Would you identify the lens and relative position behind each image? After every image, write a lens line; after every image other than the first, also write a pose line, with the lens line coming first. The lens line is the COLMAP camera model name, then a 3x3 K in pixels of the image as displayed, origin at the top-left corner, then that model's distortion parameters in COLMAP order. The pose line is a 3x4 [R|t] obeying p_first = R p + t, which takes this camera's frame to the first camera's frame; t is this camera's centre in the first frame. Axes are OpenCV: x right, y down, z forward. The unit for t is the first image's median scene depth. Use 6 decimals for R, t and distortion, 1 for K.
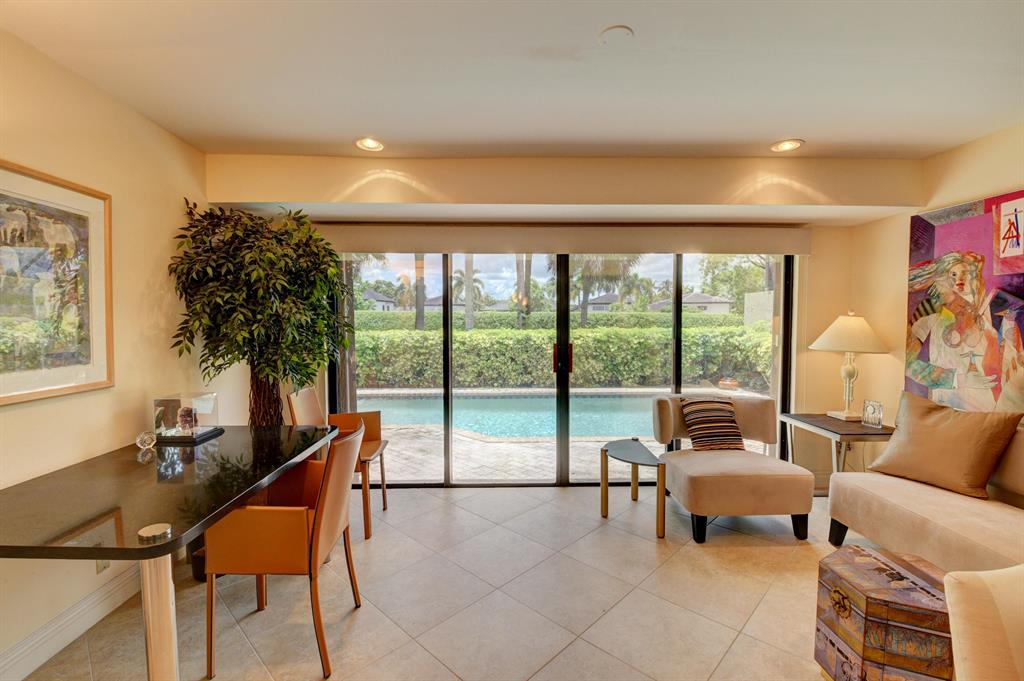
lens RADIAL K [[454.0, 0, 511.3], [0, 454.0, 344.4], [0, 0, 1]] dist [-0.005048, -0.008368]
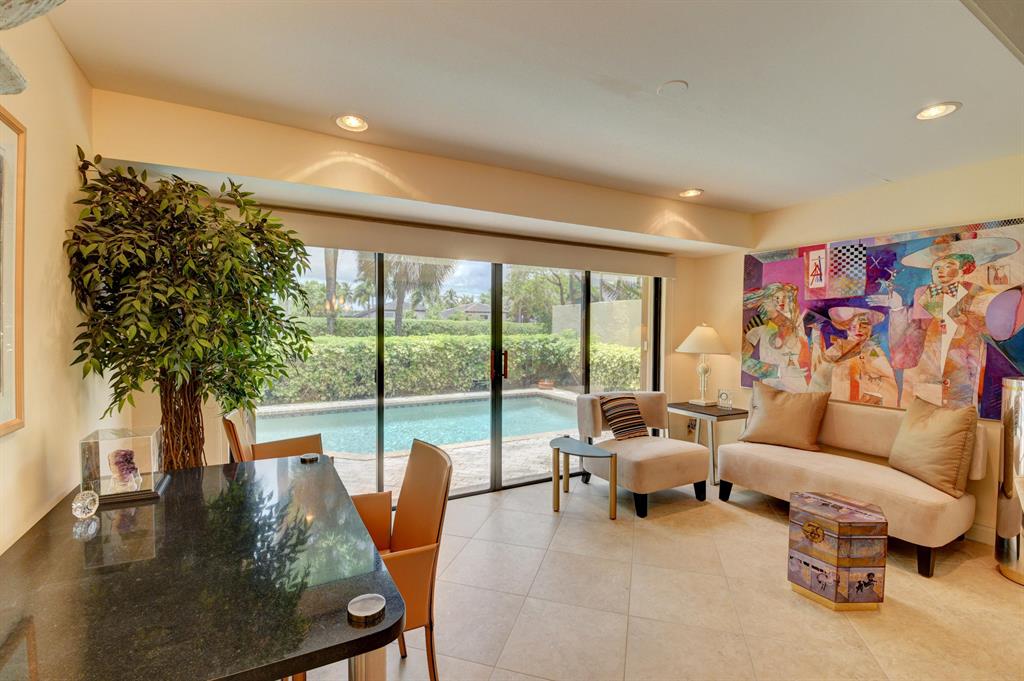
lens RADIAL K [[454.0, 0, 510.0], [0, 454.0, 345.4], [0, 0, 1]] dist [-0.005048, -0.008368]
pose [[0.891333, -0.009340, 0.453253, -0.351018], [0.015492, 0.999831, -0.009862, -0.003153], [-0.453085, 0.015812, 0.891327, 0.080154]]
